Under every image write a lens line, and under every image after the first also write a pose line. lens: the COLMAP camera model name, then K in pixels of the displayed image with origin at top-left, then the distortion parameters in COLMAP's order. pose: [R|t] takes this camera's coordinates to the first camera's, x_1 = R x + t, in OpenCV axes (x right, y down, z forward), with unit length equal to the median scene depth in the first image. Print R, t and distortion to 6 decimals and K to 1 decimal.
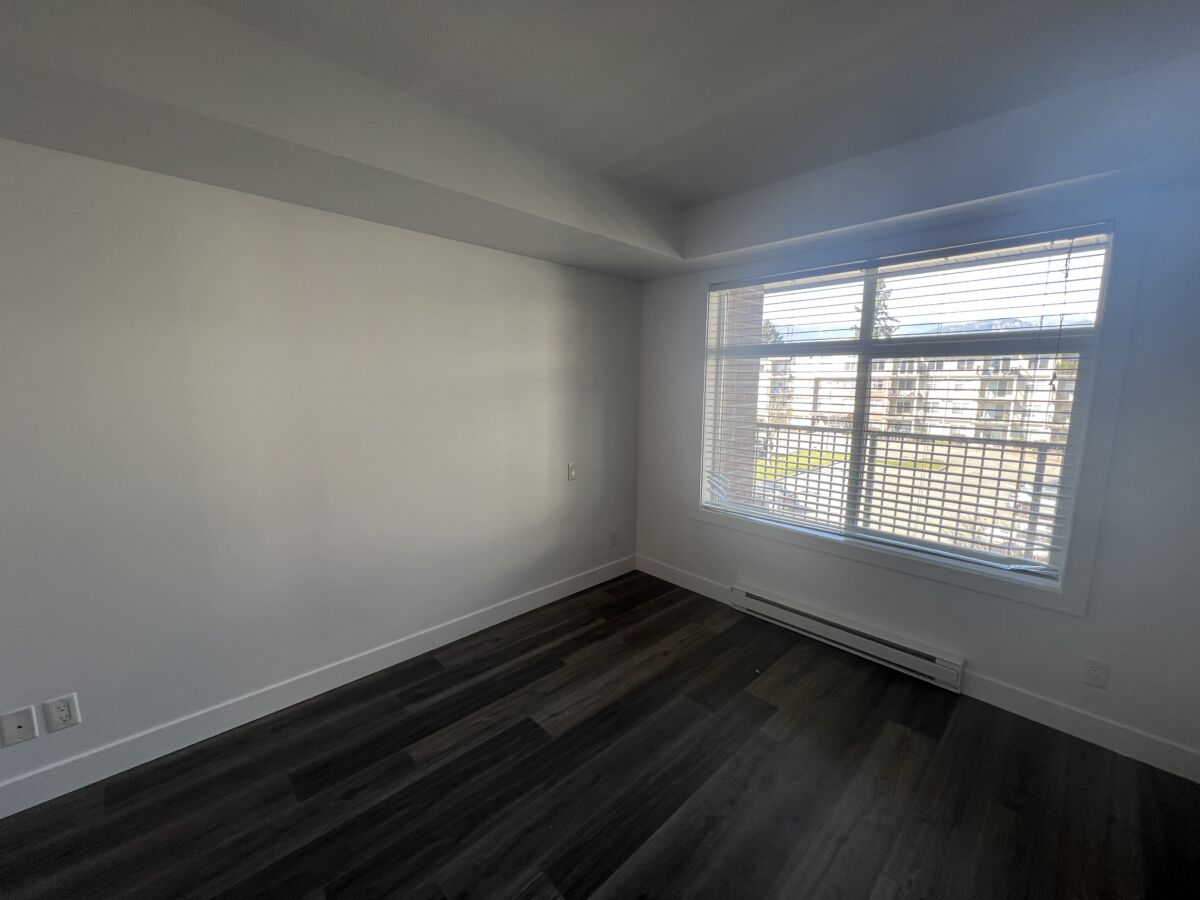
lens RADIAL K [[476.8, 0, 600.0], [0, 476.8, 450.0], [0, 0, 1]] dist [0.000863, -0.000040]
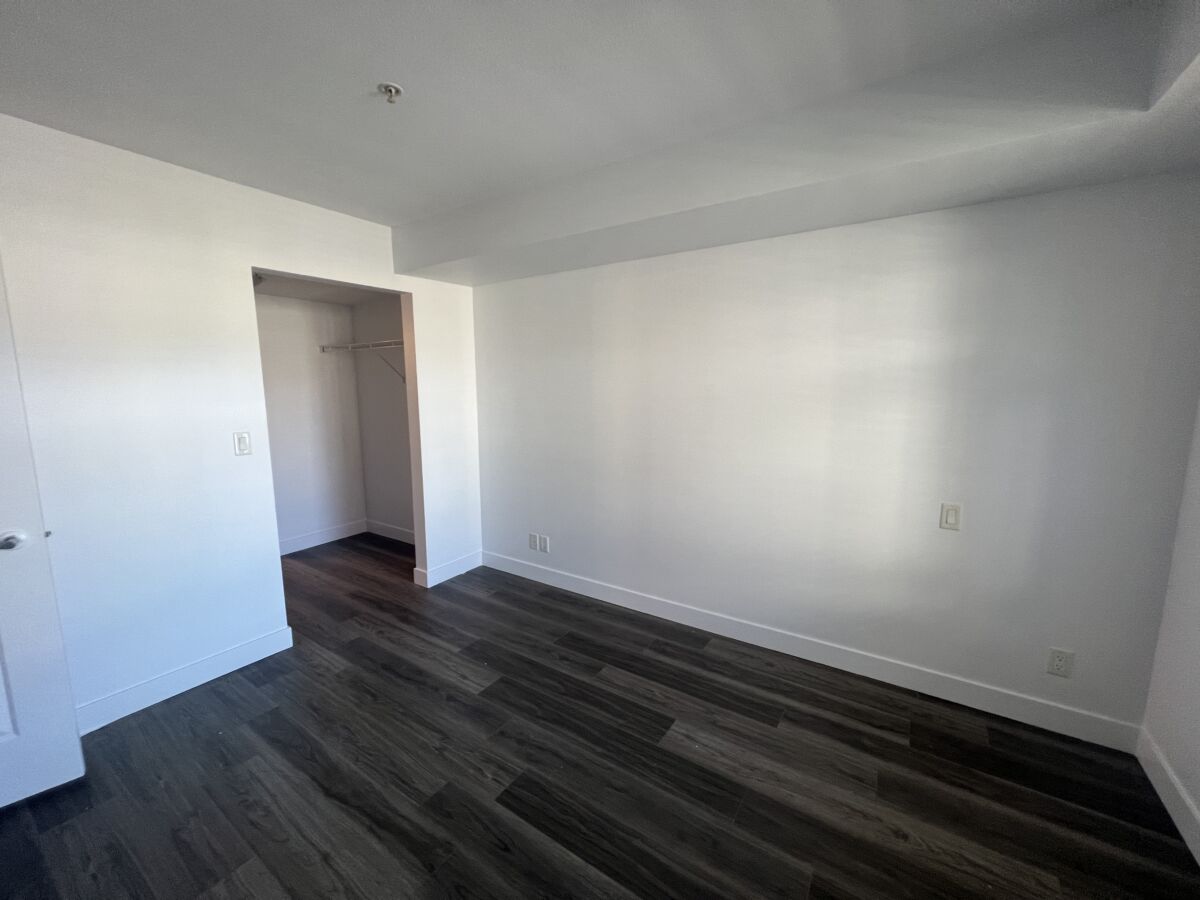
lens RADIAL K [[476.8, 0, 600.0], [0, 476.8, 450.0], [0, 0, 1]] dist [0.000863, -0.000040]
pose [[0.221961, 0.124368, -0.967092, 0.662760], [-0.129815, 0.986772, 0.097104, -0.068498], [0.966375, 0.103989, 0.235170, 0.515911]]
